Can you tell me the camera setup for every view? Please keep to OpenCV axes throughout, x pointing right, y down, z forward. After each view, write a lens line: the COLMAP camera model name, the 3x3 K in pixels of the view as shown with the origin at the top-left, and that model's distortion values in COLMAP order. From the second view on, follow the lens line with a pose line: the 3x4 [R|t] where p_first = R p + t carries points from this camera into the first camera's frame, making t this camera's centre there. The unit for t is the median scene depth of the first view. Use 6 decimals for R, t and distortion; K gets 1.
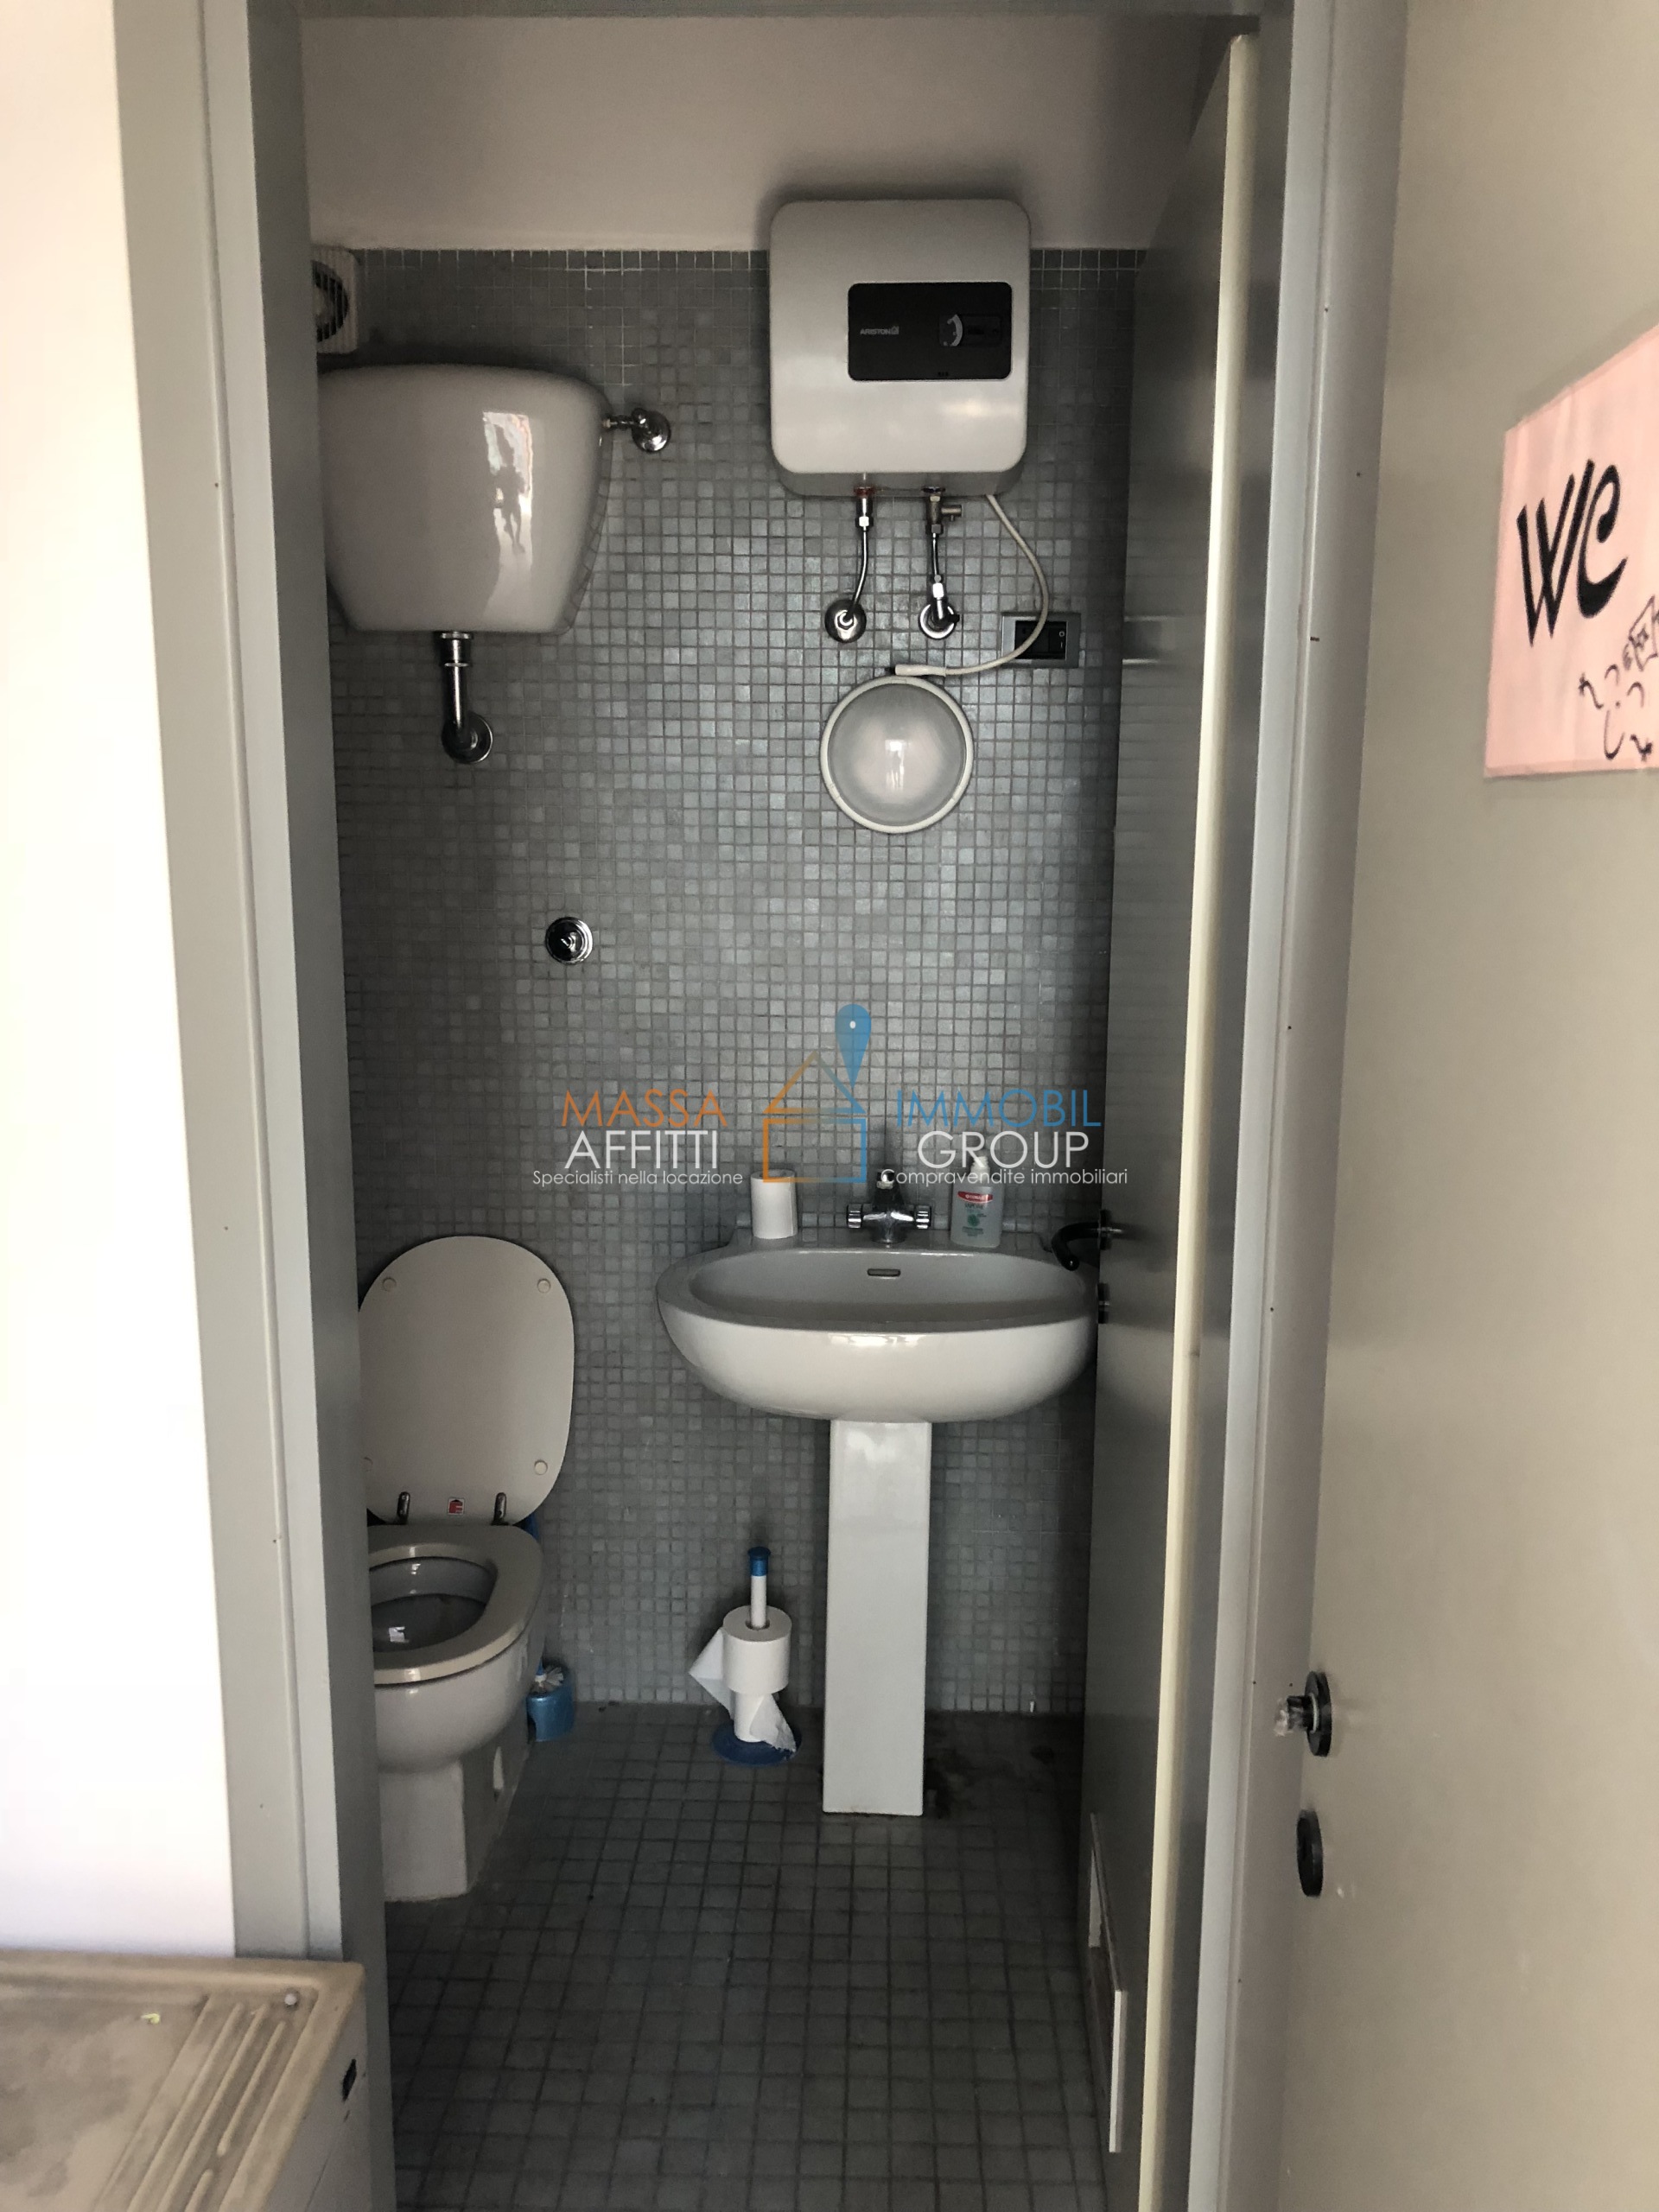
lens RADIAL K [[1797.6, 0, 829.5], [0, 1797.6, 1106.0], [0, 0, 1]] dist [0.011858, 0.006163]
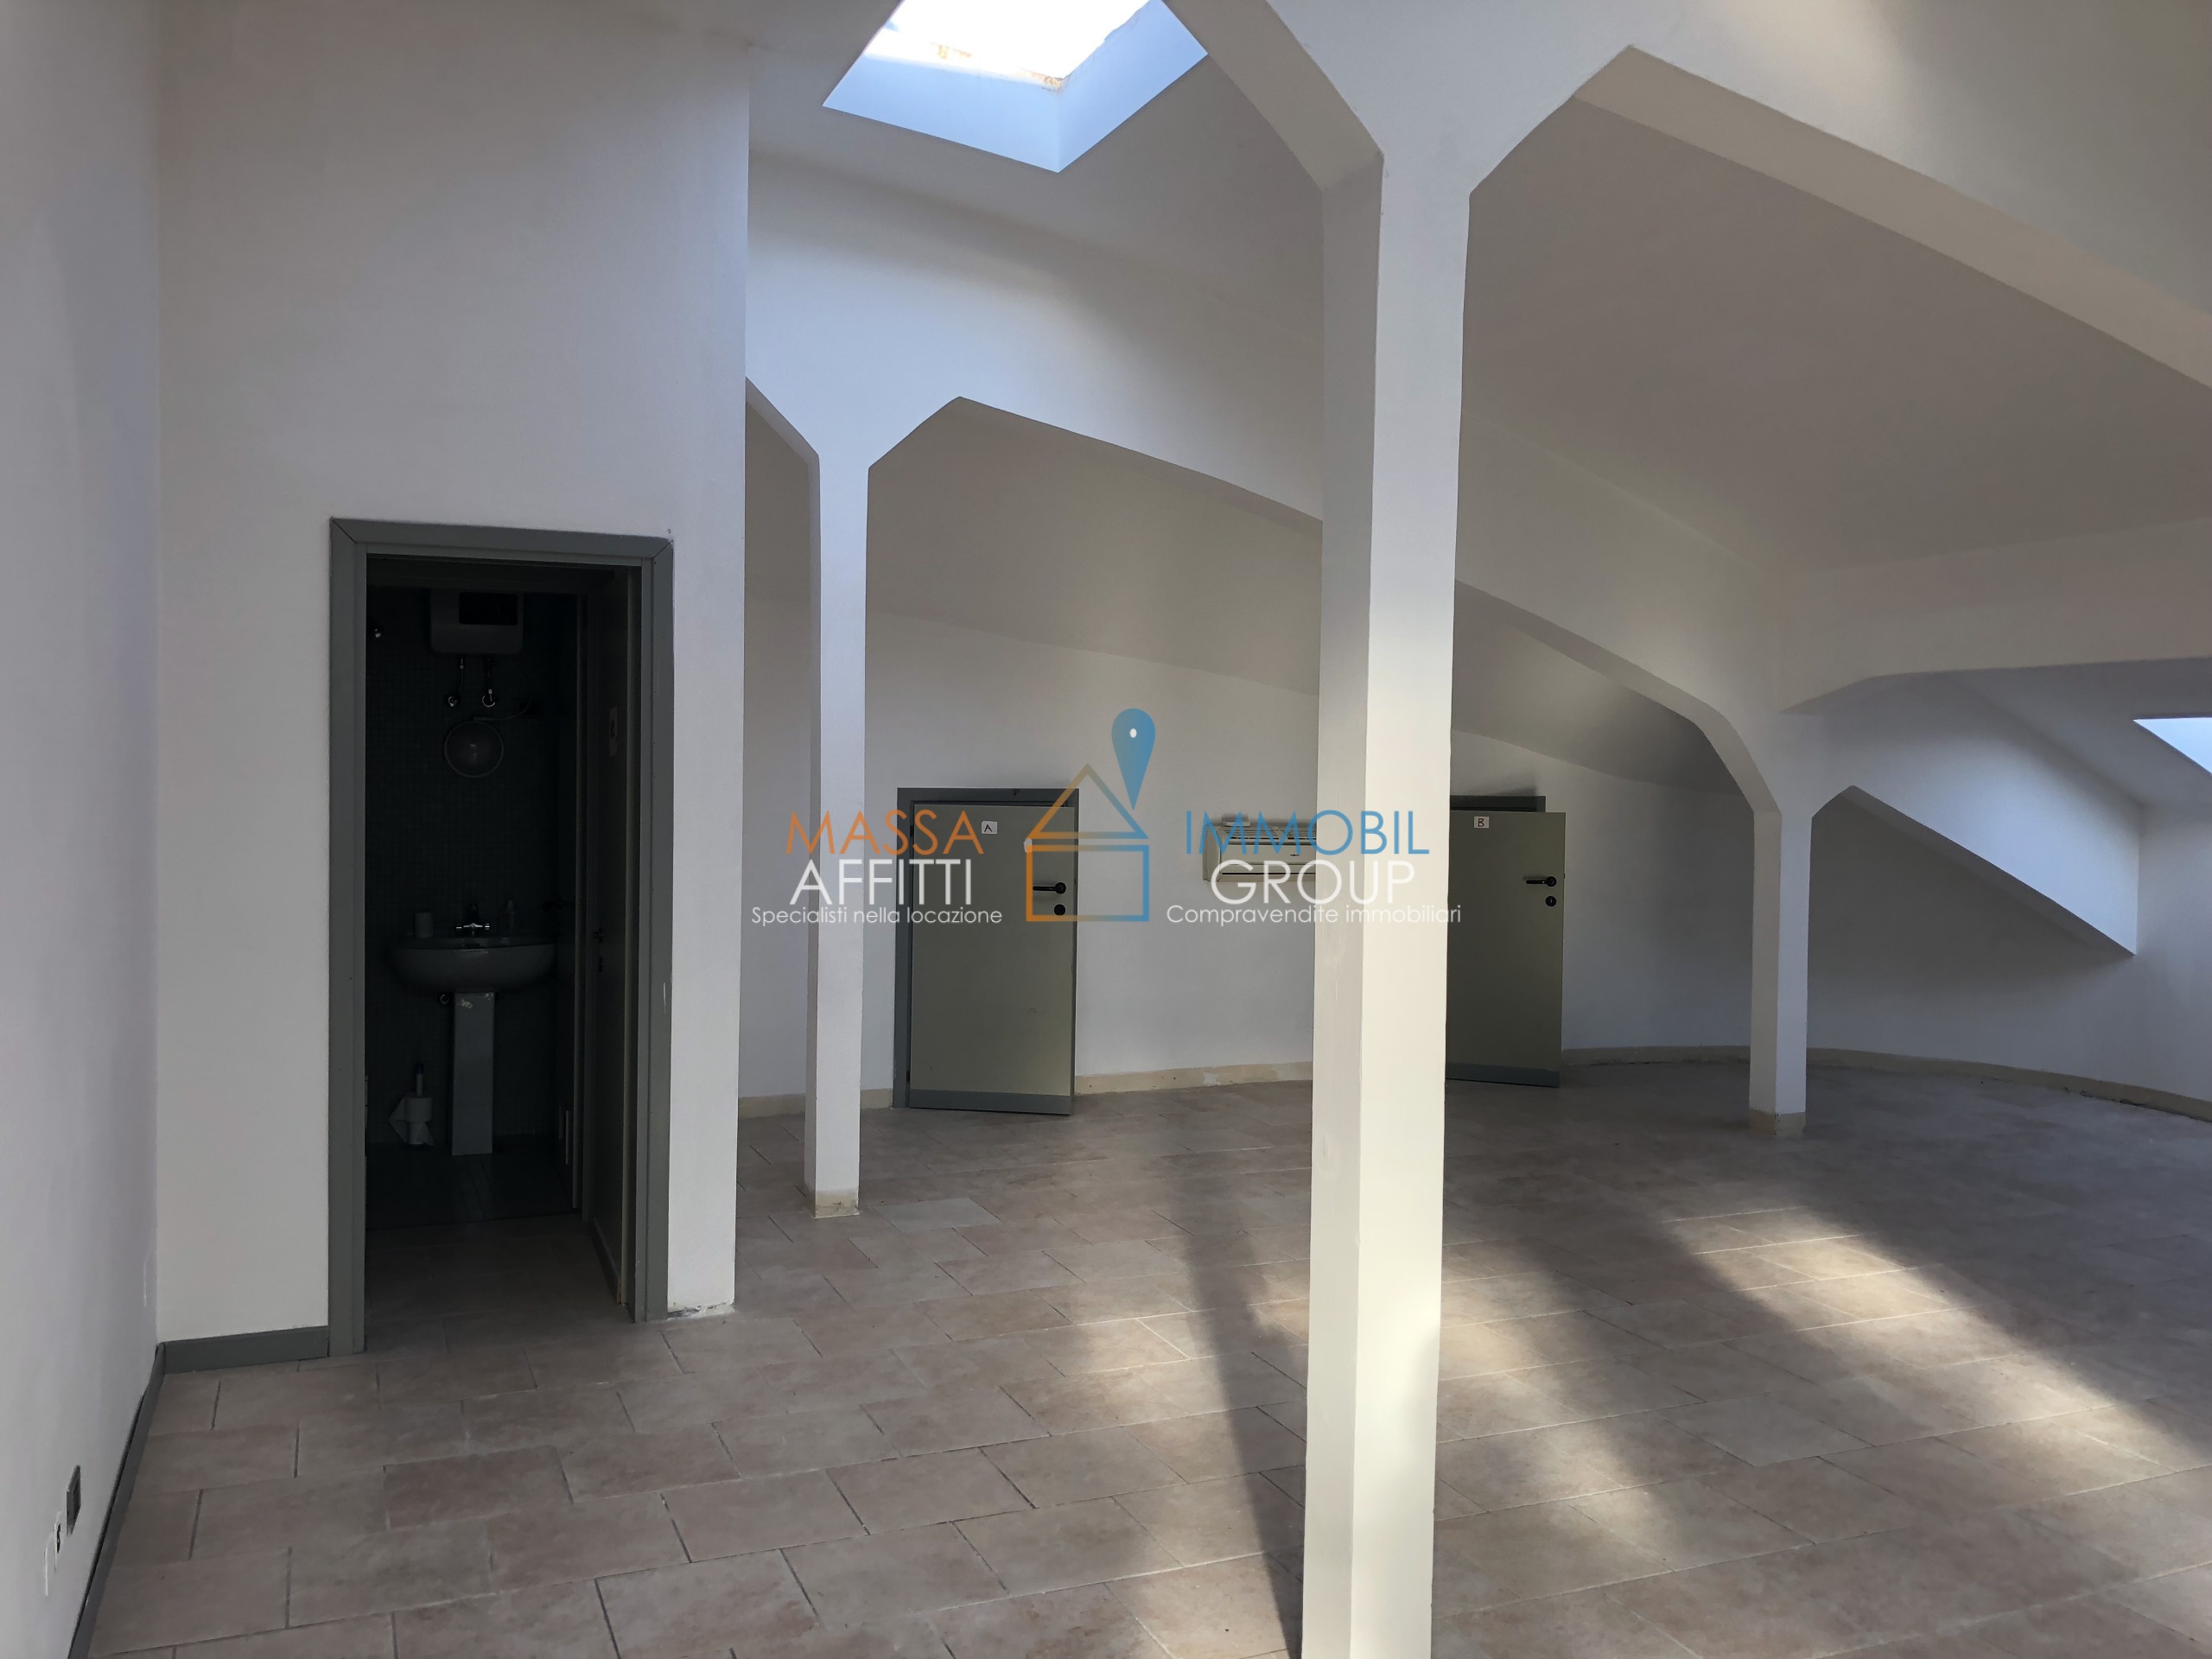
lens RADIAL K [[1797.6, 0, 1106.0], [0, 1797.6, 829.5], [0, 0, 1]] dist [0.011858, 0.006163]
pose [[0.903814, -0.006285, 0.427879, -0.255624], [0.069105, 0.988912, -0.131446, 0.333428], [-0.422309, 0.148371, 0.894227, -1.744176]]
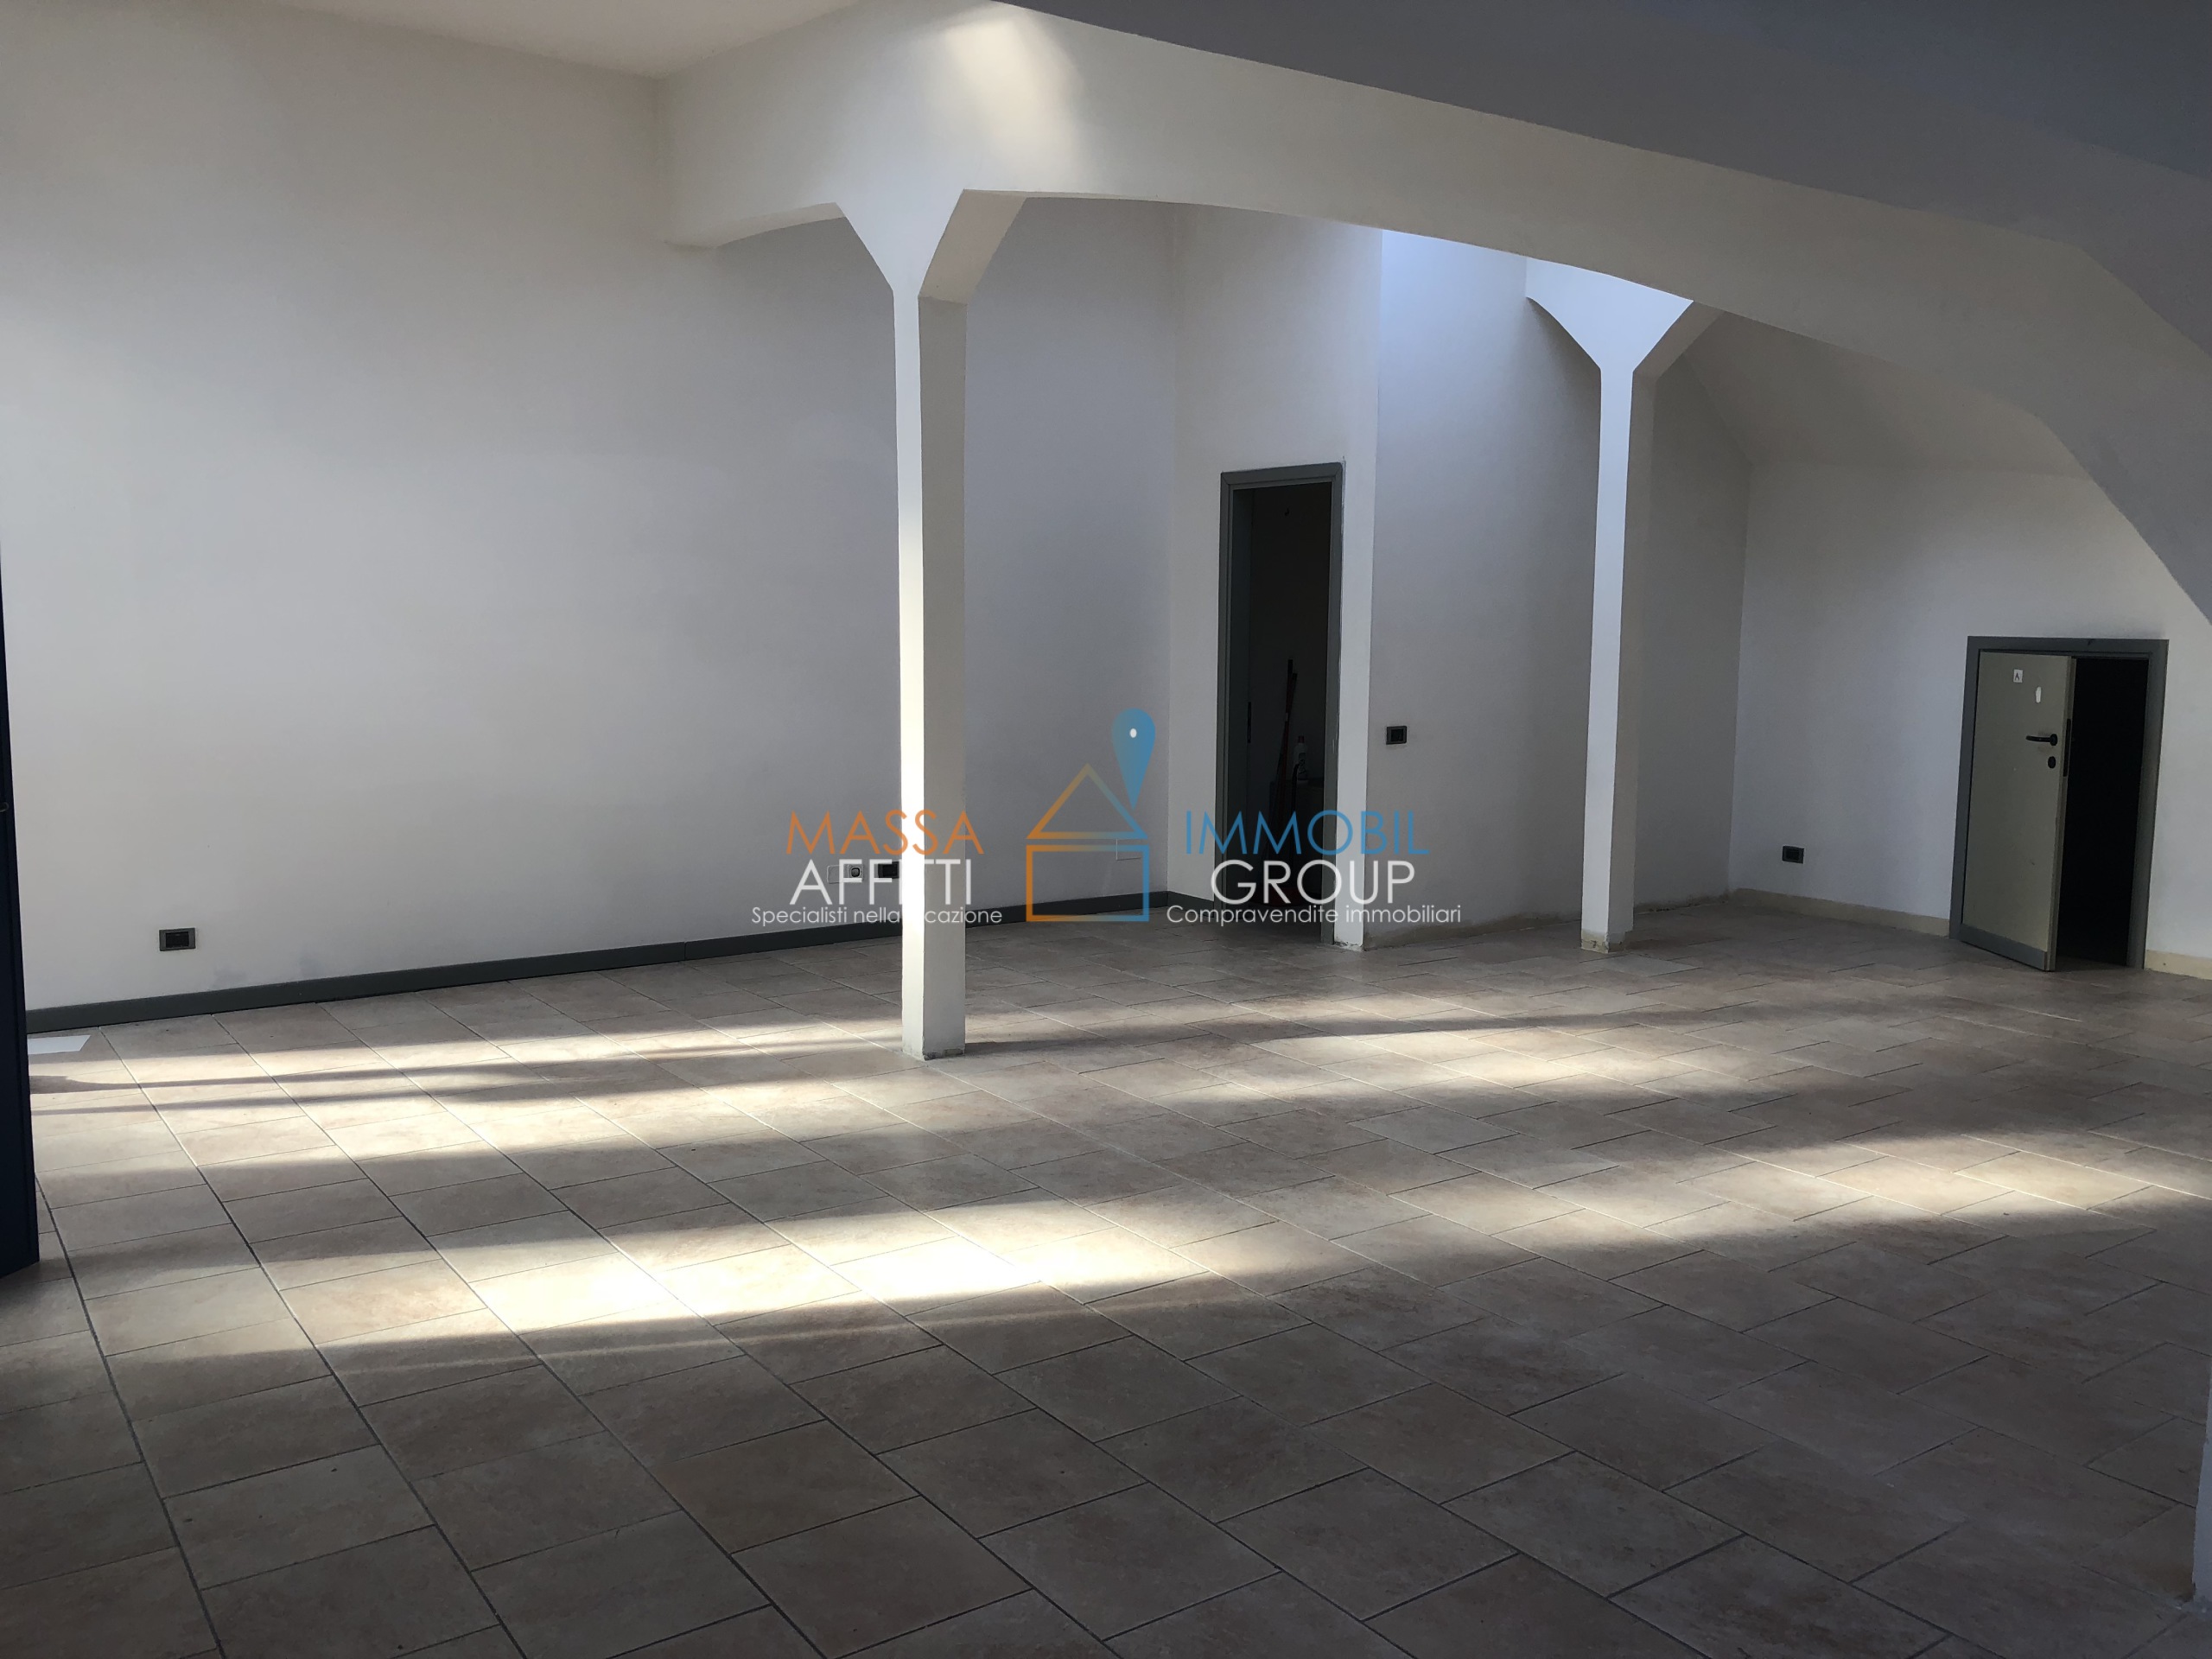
lens RADIAL K [[1797.6, 0, 1106.0], [0, 1797.6, 829.5], [0, 0, 1]] dist [0.011858, 0.006163]
pose [[0.604495, 0.100534, -0.790240, 3.413411], [-0.164346, 0.986403, -0.000228, 0.471743], [0.779472, 0.130011, 0.612798, -2.108879]]
